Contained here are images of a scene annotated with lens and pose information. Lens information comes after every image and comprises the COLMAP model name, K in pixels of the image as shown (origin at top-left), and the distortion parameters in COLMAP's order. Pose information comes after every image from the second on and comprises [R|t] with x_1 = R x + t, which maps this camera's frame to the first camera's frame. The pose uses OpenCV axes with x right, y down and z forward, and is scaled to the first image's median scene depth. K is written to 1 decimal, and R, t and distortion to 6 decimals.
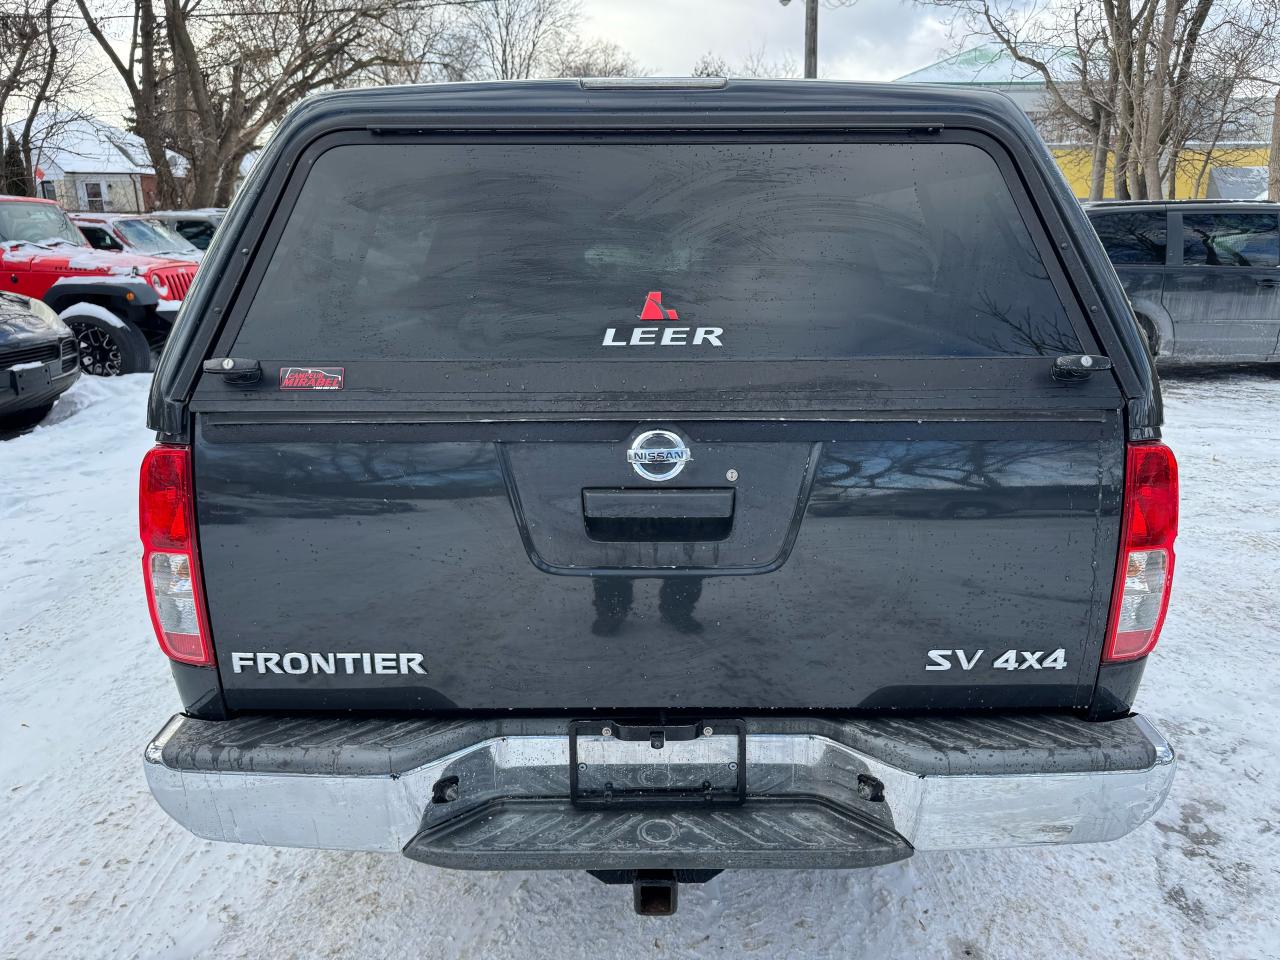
lens RADIAL K [[922.0, 0, 640.9], [0, 922.0, 486.3], [0, 0, 1]] dist [0.021965, -0.026086]
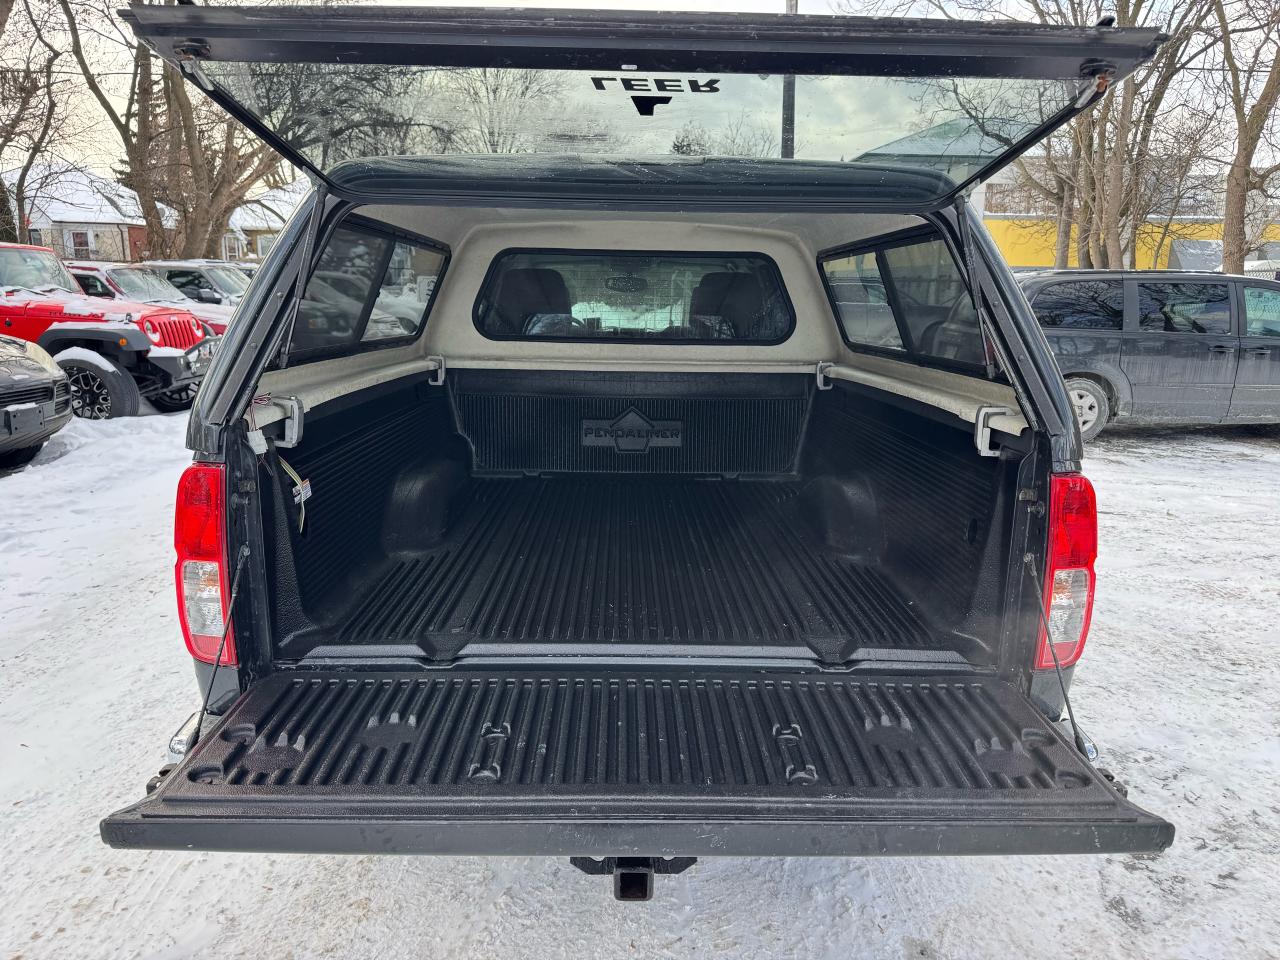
lens RADIAL K [[922.0, 0, 639.0], [0, 922.0, 485.3], [0, 0, 1]] dist [0.021965, -0.026086]
pose [[0.999649, 0.014783, 0.022005, -0.004823], [-0.013406, 0.998019, -0.061471, 0.022360], [-0.022871, 0.061154, 0.997866, -0.066137]]
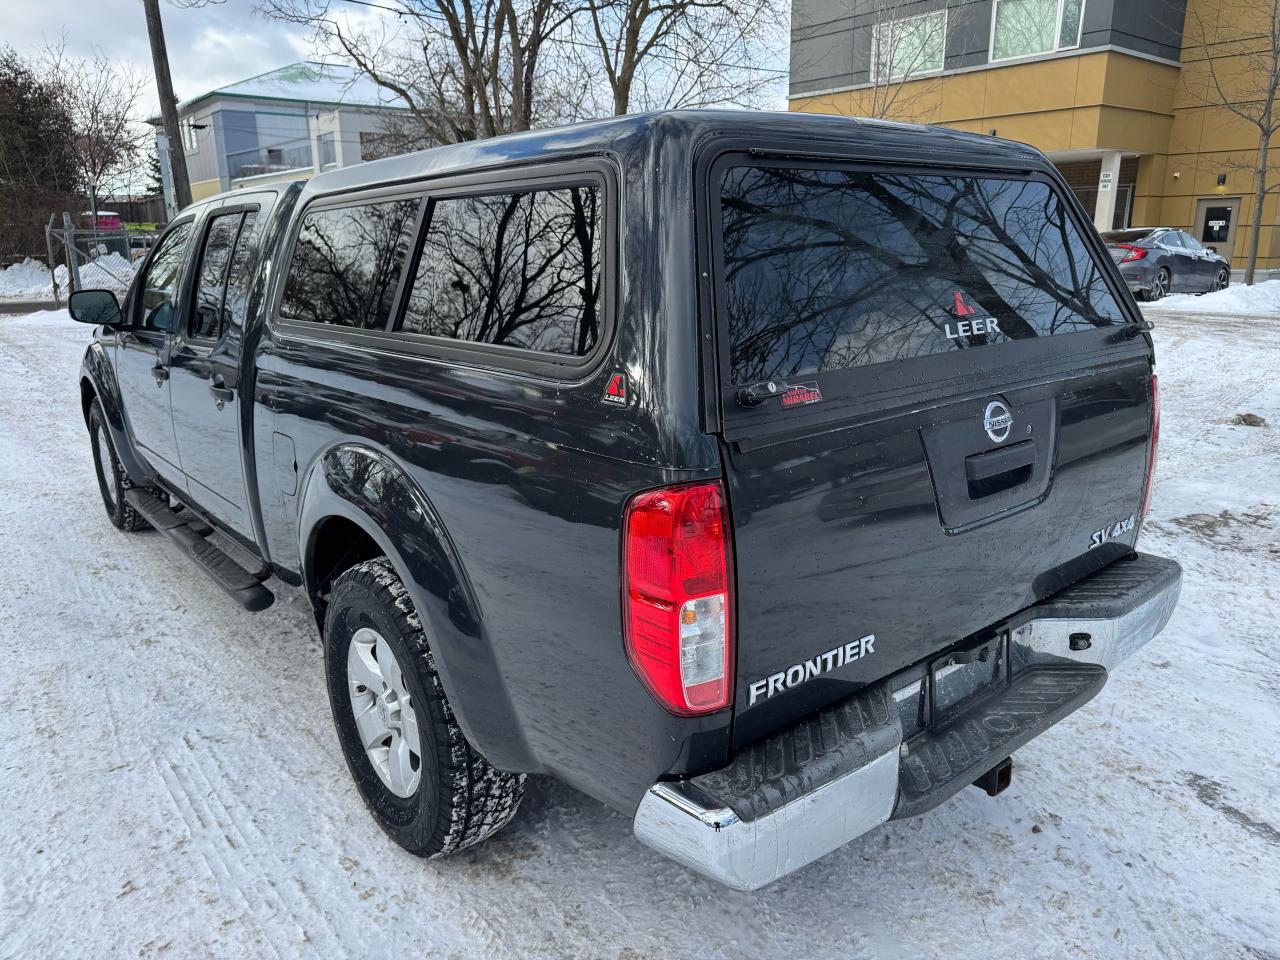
lens RADIAL K [[922.0, 0, 641.9], [0, 922.0, 475.8], [0, 0, 1]] dist [0.021965, -0.026086]
pose [[0.770903, -0.161206, 0.616215, -0.587835], [0.176861, 0.983575, 0.036052, -0.047427], [-0.611906, 0.081192, 0.786752, 0.162665]]
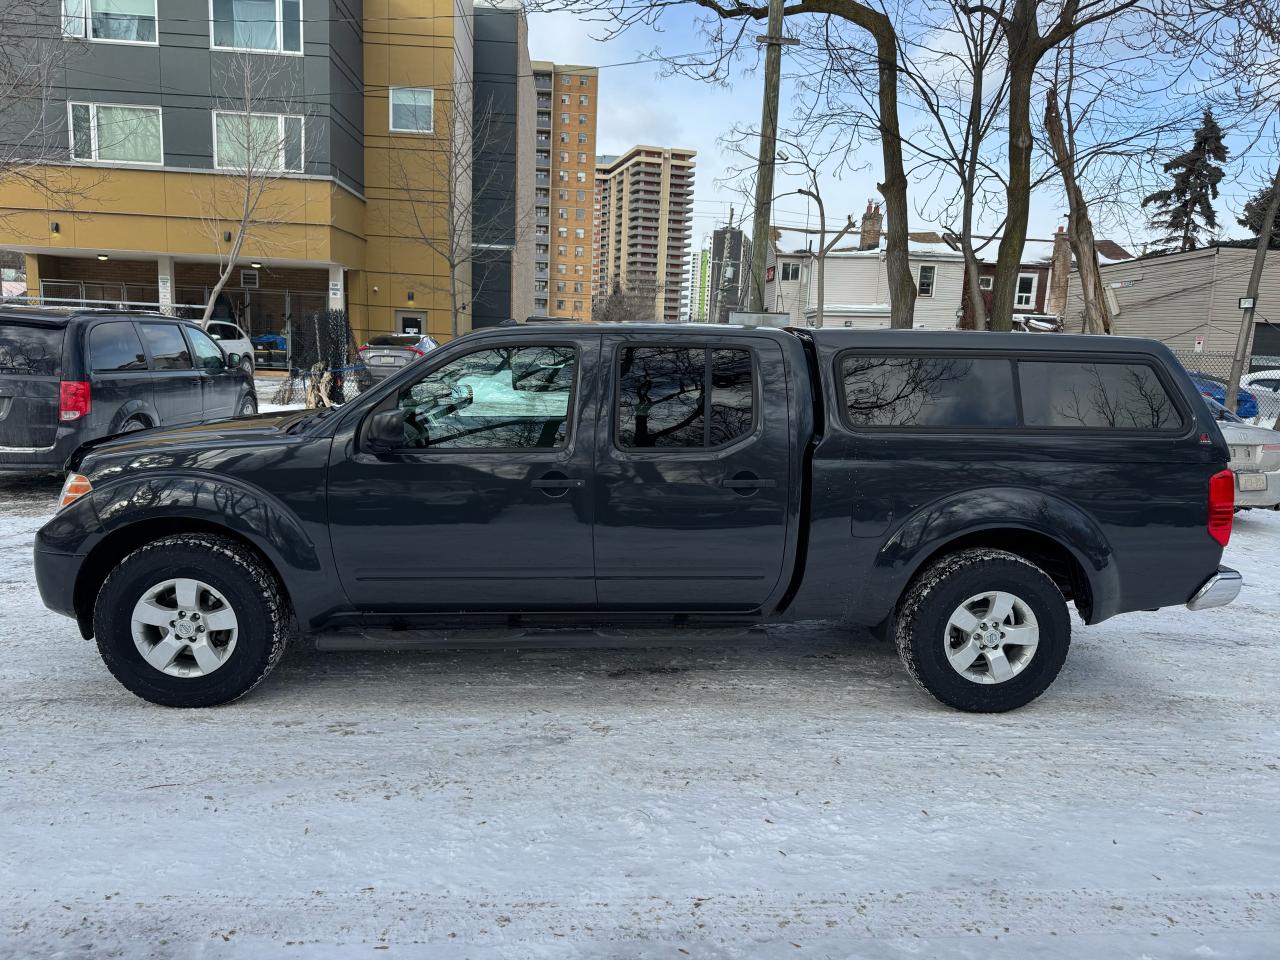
lens RADIAL K [[922.0, 0, 645.0], [0, 922.0, 484.2], [0, 0, 1]] dist [0.021965, -0.026086]
pose [[-0.087238, -0.150300, 0.984784, -0.685859], [0.230606, 0.958654, 0.166740, -0.085132], [-0.969129, 0.241643, -0.048971, 0.287058]]
